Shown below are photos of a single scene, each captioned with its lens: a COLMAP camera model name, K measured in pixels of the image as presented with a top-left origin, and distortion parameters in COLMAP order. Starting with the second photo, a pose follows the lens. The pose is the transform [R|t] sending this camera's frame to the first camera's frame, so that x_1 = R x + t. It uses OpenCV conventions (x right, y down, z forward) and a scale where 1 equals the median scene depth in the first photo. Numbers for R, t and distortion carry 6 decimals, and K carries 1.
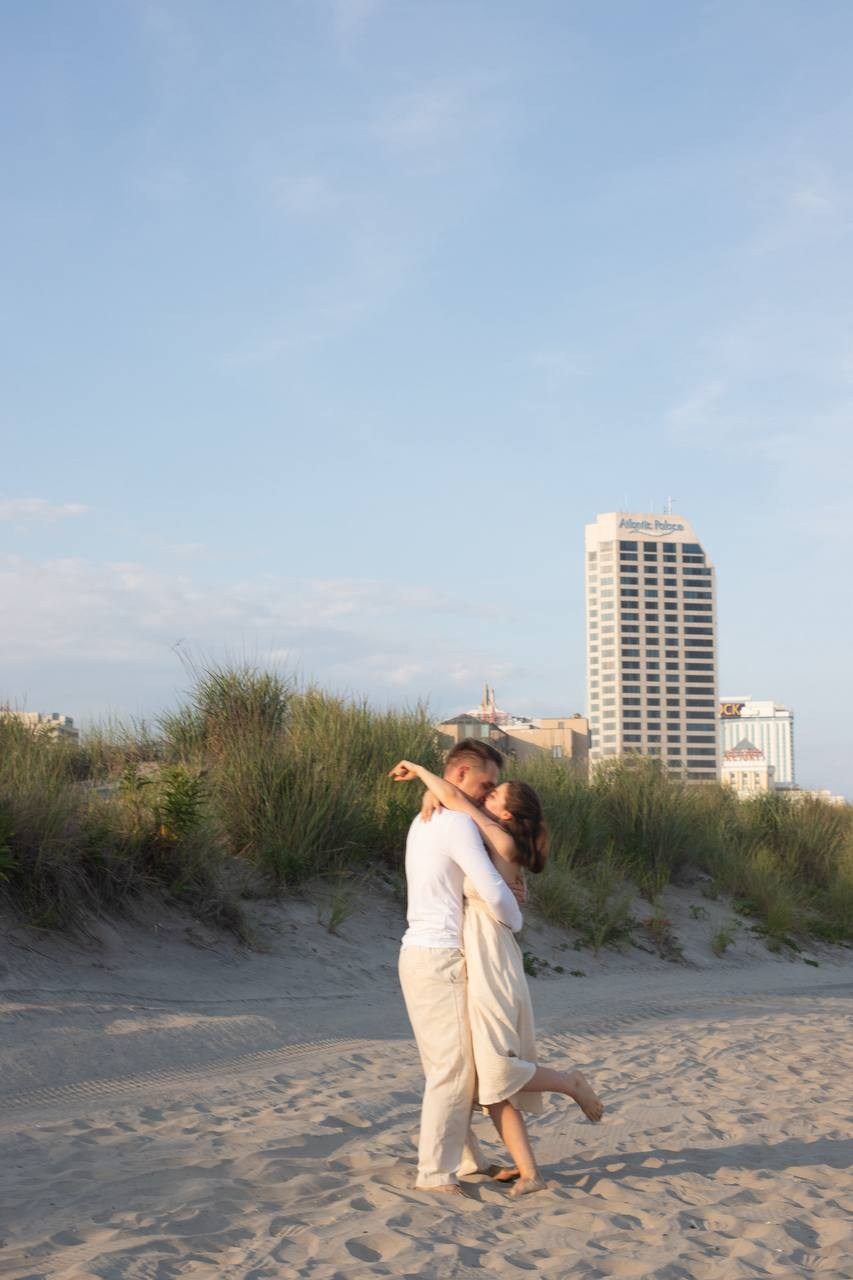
lens RADIAL K [[1844.2, 0, 425.8], [0, 1844.2, 646.3], [0, 0, 1]] dist [-0.129434, 0.099843]
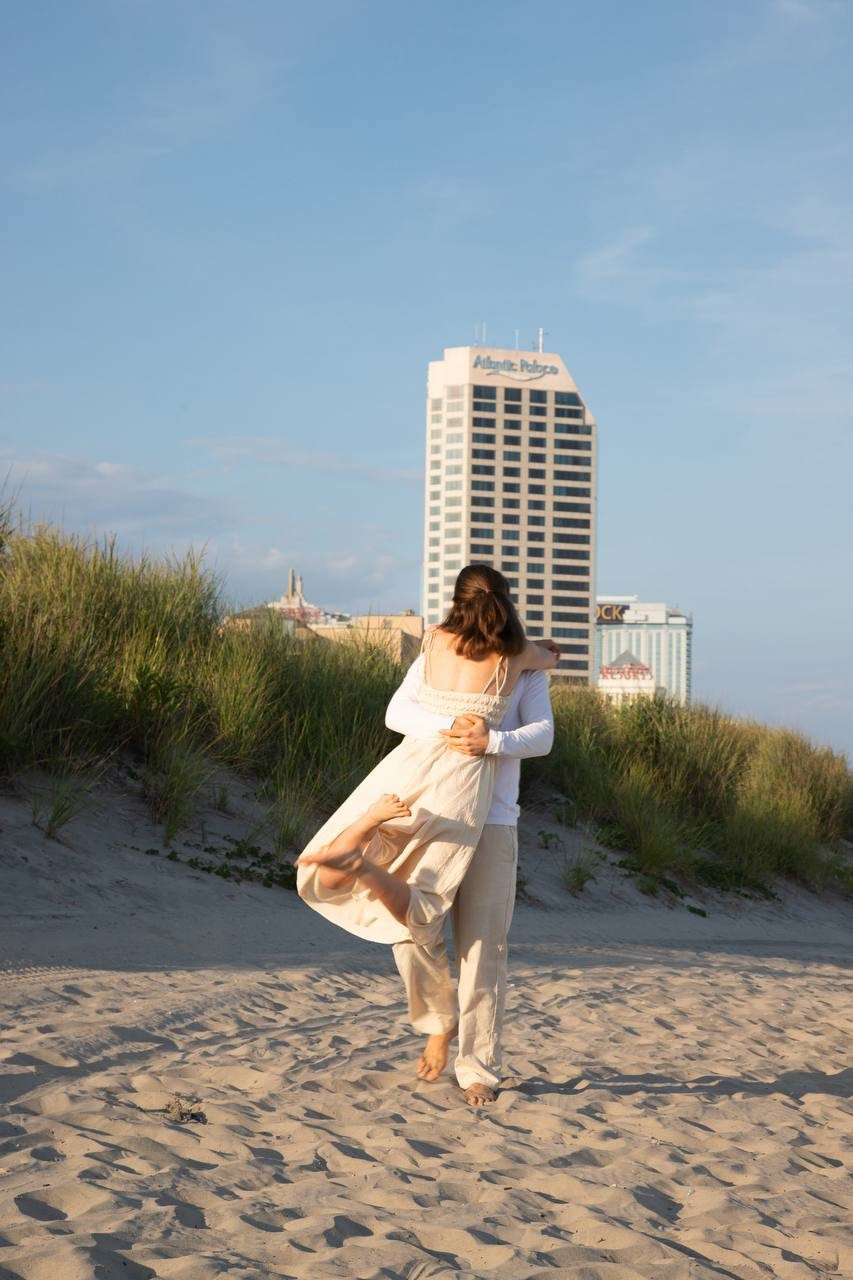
lens RADIAL K [[2414.8, 0, 424.5], [0, 2414.8, 639.3], [0, 0, 1]] dist [0.307332, 0.191927]
pose [[0.995732, 0.028907, 0.087649, 0.004807], [-0.033070, 0.998374, 0.046420, 0.012410], [-0.086164, -0.049120, 0.995069, 0.008047]]
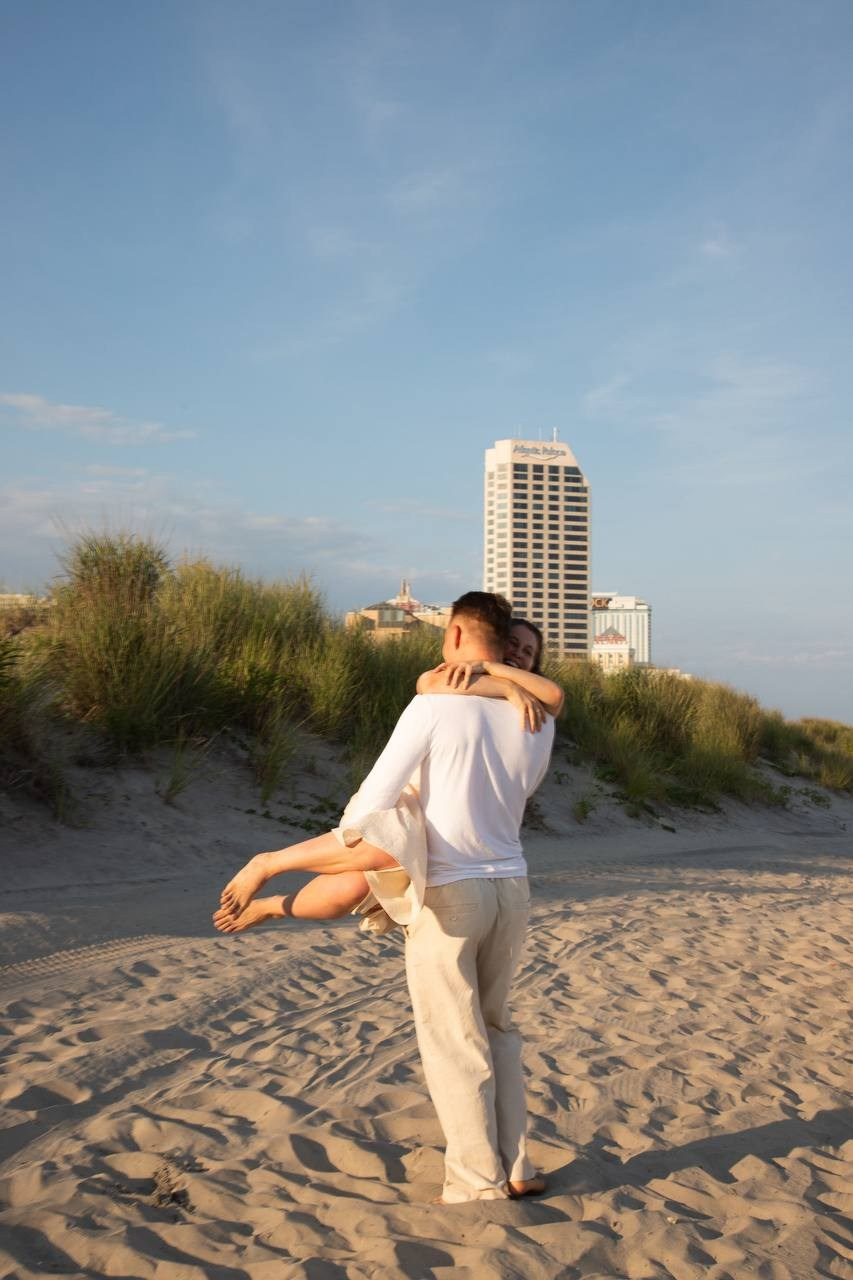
lens RADIAL K [[1471.5, 0, 413.2], [0, 1471.5, 638.1], [0, 0, 1]] dist [0.077509, 0.024988]
pose [[0.999135, 0.016359, 0.038233, 0.021033], [-0.018629, 0.998038, 0.059782, 0.011100], [-0.037180, -0.060442, 0.997479, 0.116317]]
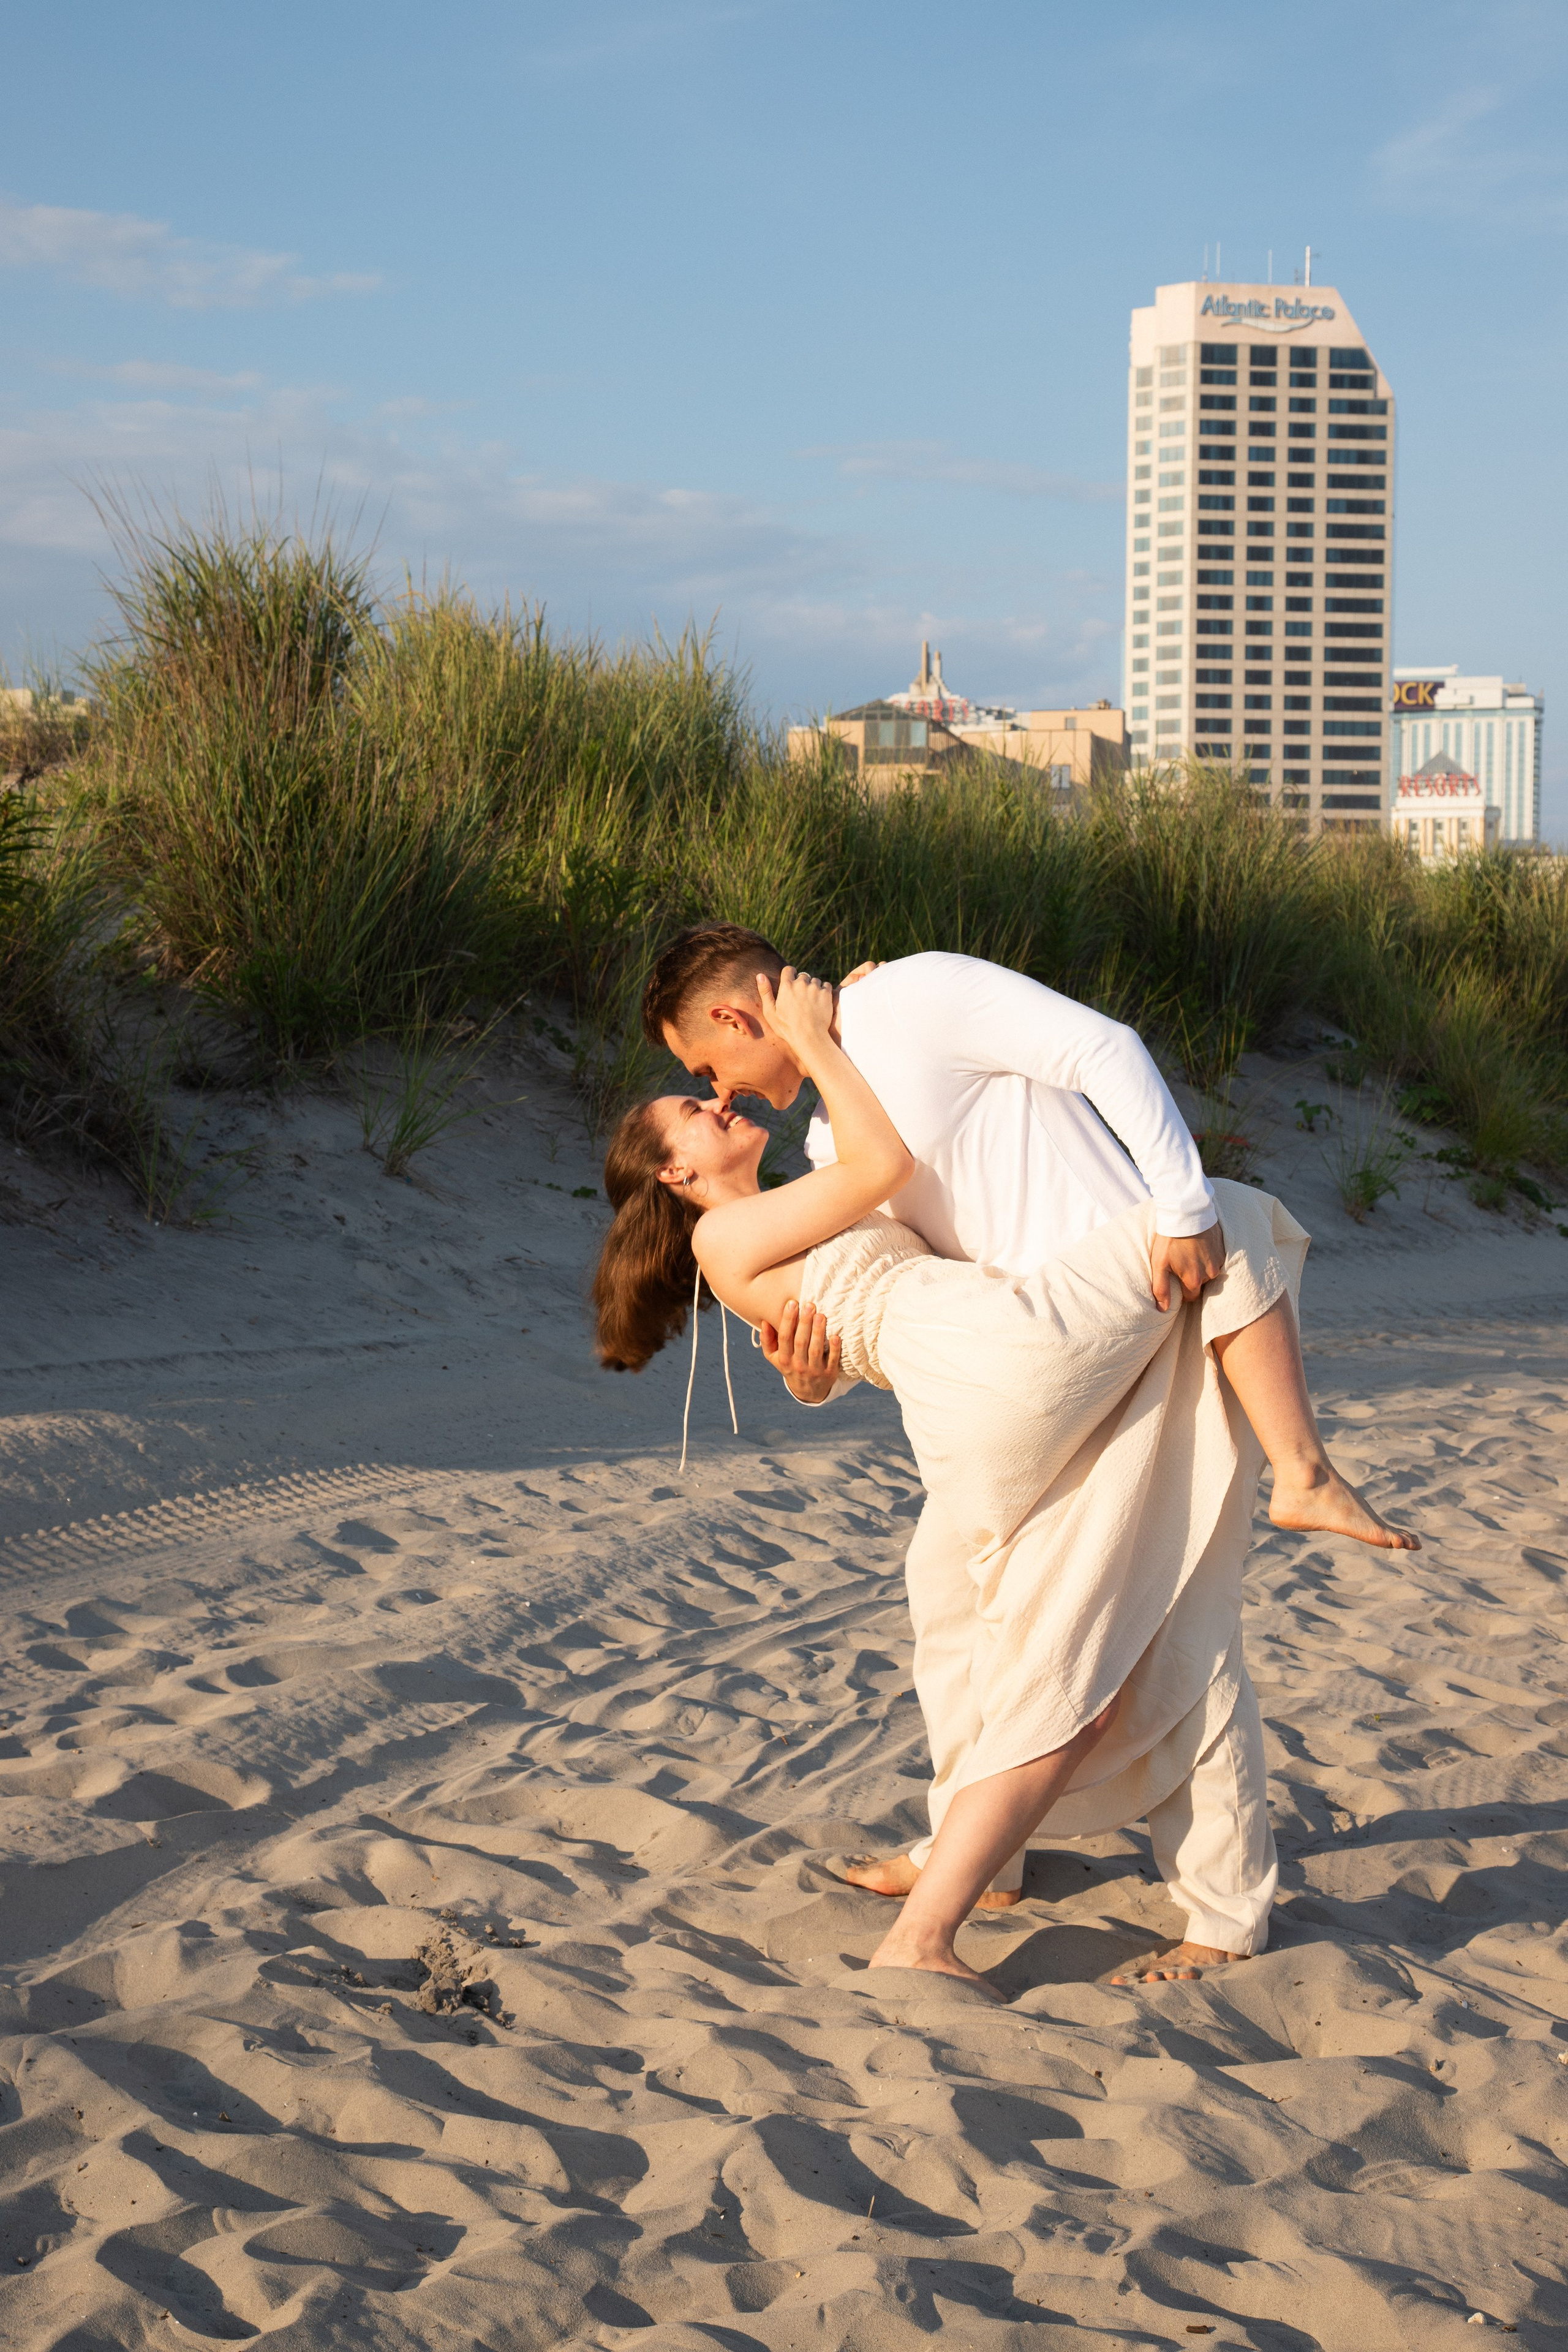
lens RADIAL K [[3560.7, 0, 773.1], [0, 3560.7, 1161.4], [0, 0, 1]] dist [0.180579, 0.137943]
pose [[0.999922, 0.007113, -0.010279, 0.019320], [-0.005339, 0.986558, 0.163326, 0.011365], [0.011302, -0.163259, 0.986519, 0.106435]]
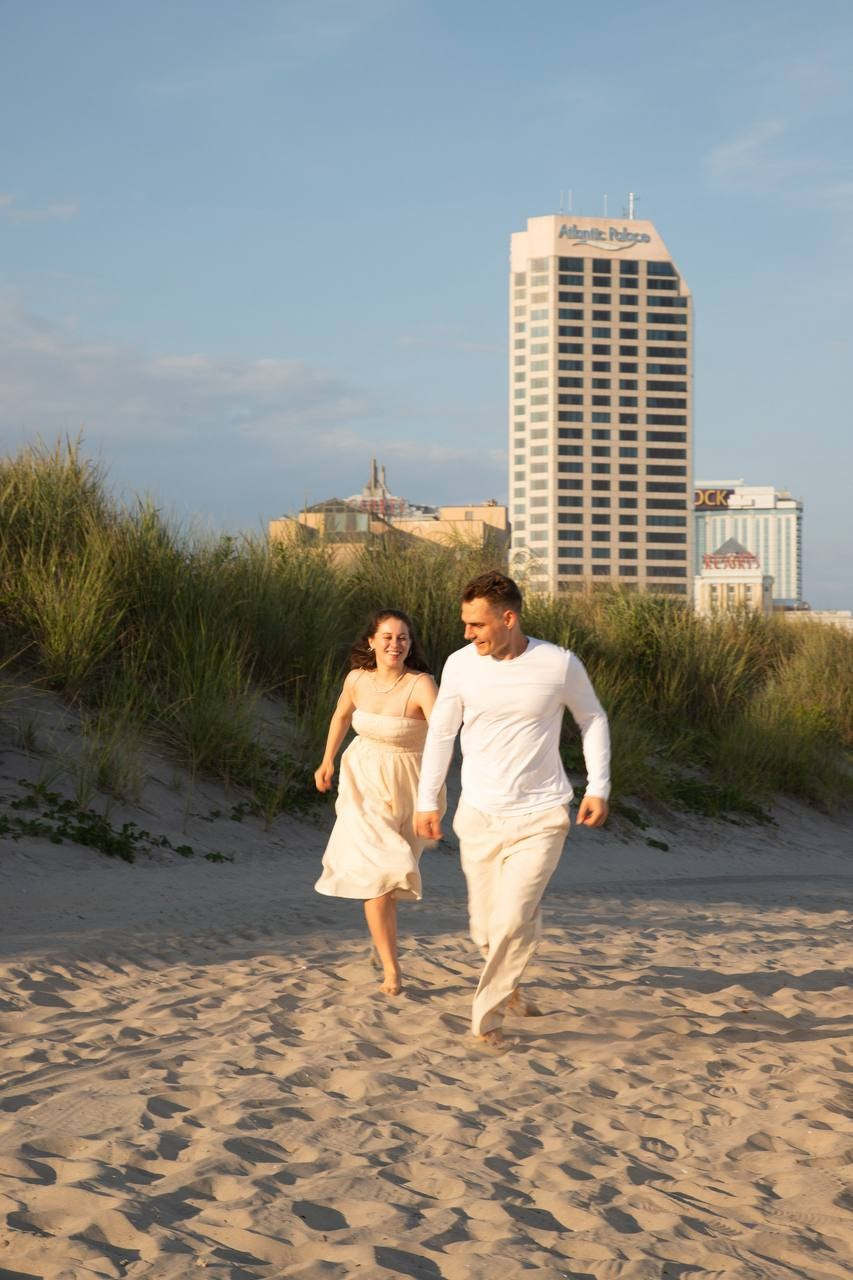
lens RADIAL K [[2530.0, 0, 427.7], [0, 2530.0, 635.9], [0, 0, 1]] dist [0.337263, 0.126497]
pose [[0.998798, 0.007286, 0.048469, 0.059265], [-0.011560, 0.996010, 0.088495, 0.013253], [-0.047631, -0.088949, 0.994897, 0.072559]]
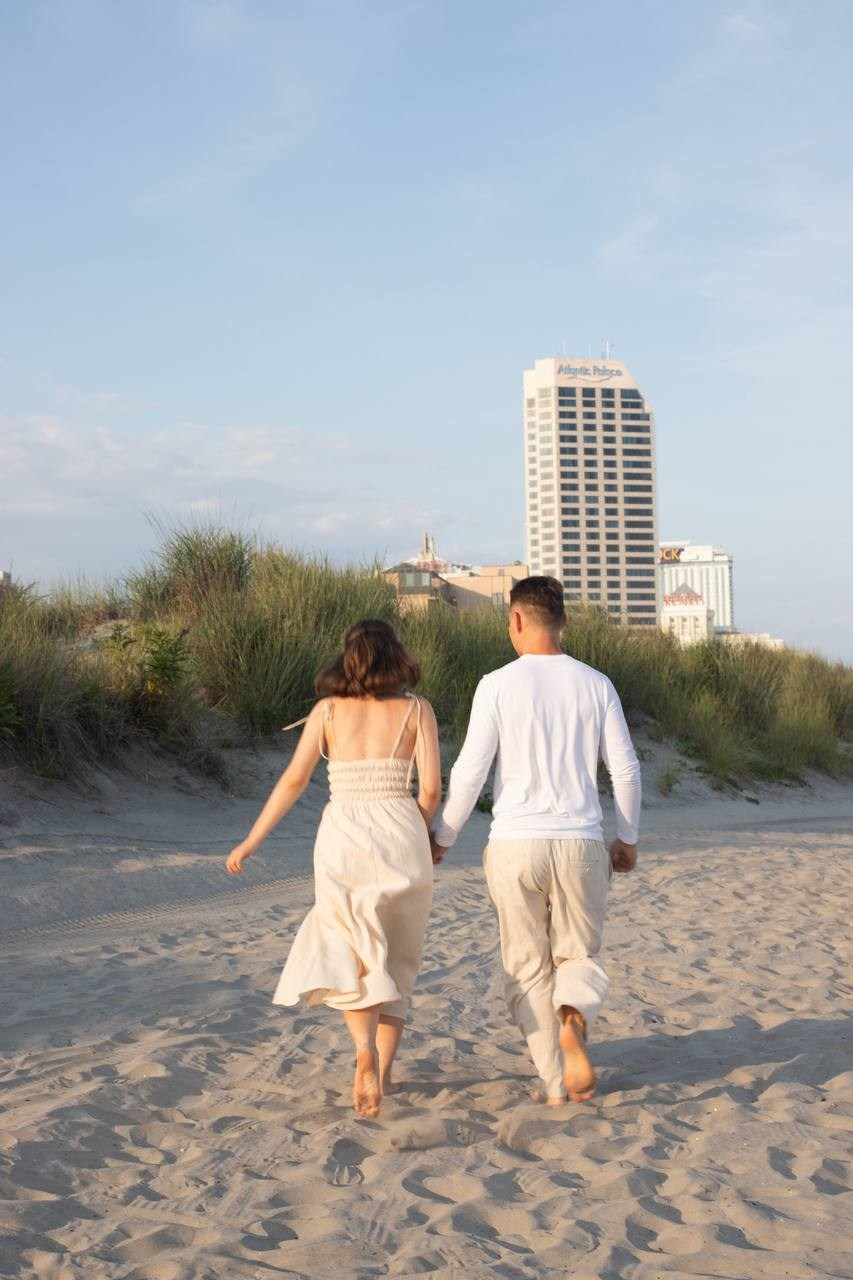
lens RADIAL K [[1851.3, 0, 425.6], [0, 1851.3, 641.0], [0, 0, 1]] dist [-0.119444, 0.014588]
pose [[0.999343, -0.016143, 0.032444, -0.007413], [0.013523, 0.996749, 0.079425, -0.003903], [-0.033620, -0.078934, 0.996313, -0.032229]]
